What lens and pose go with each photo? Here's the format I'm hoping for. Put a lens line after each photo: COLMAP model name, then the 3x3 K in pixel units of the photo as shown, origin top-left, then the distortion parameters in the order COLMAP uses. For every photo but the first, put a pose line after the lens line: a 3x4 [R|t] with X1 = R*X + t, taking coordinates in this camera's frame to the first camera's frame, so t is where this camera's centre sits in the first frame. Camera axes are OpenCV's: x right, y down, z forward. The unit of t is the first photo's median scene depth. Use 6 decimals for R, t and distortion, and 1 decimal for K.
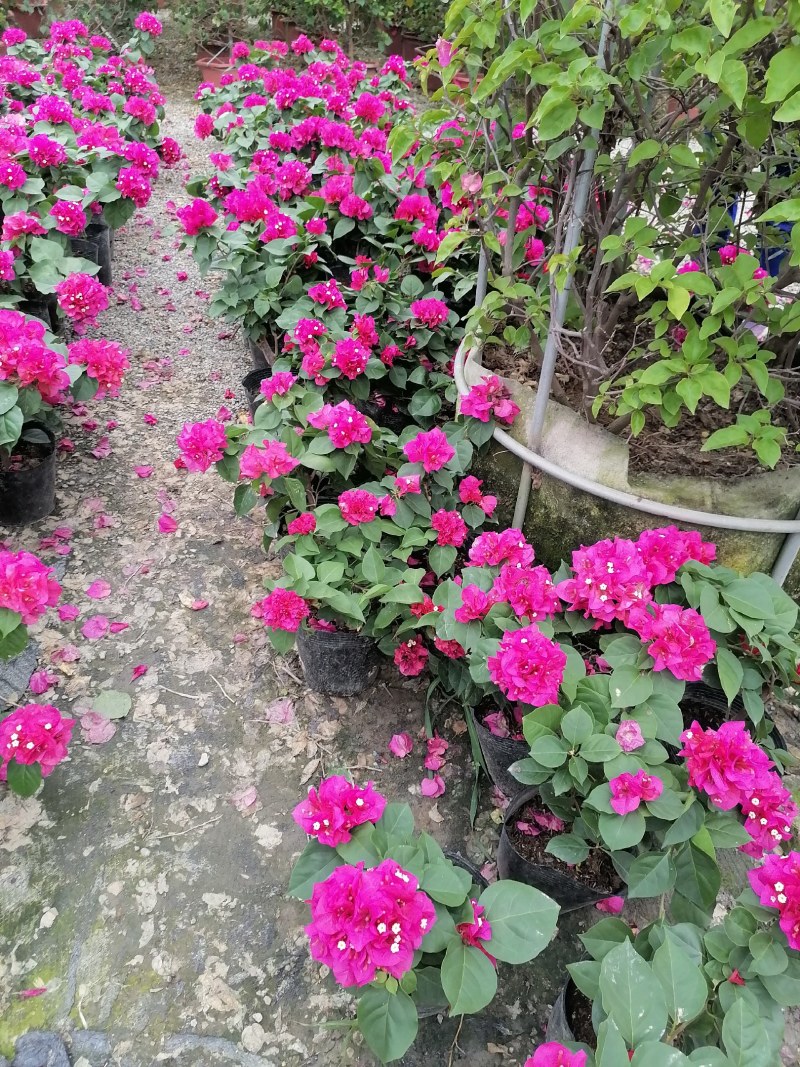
lens RADIAL K [[773.3, 0, 399.3], [0, 773.3, 533.6], [0, 0, 1]] dist [0.012055, -0.001311]
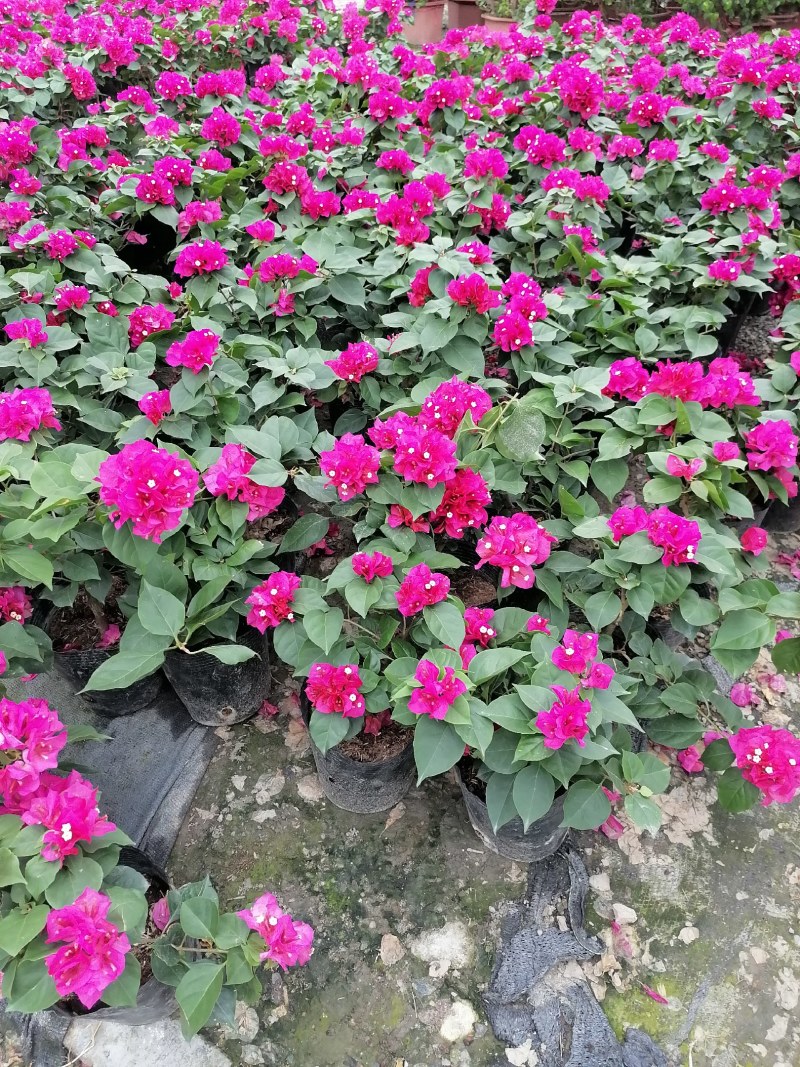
lens RADIAL K [[773.3, 0, 402.3], [0, 773.3, 531.7], [0, 0, 1]] dist [0.012055, -0.001311]
pose [[0.700108, 0.434767, -0.566415, -0.378752], [-0.444313, 0.886233, 0.131066, 0.094324], [0.558959, 0.159905, 0.813631, -0.038416]]
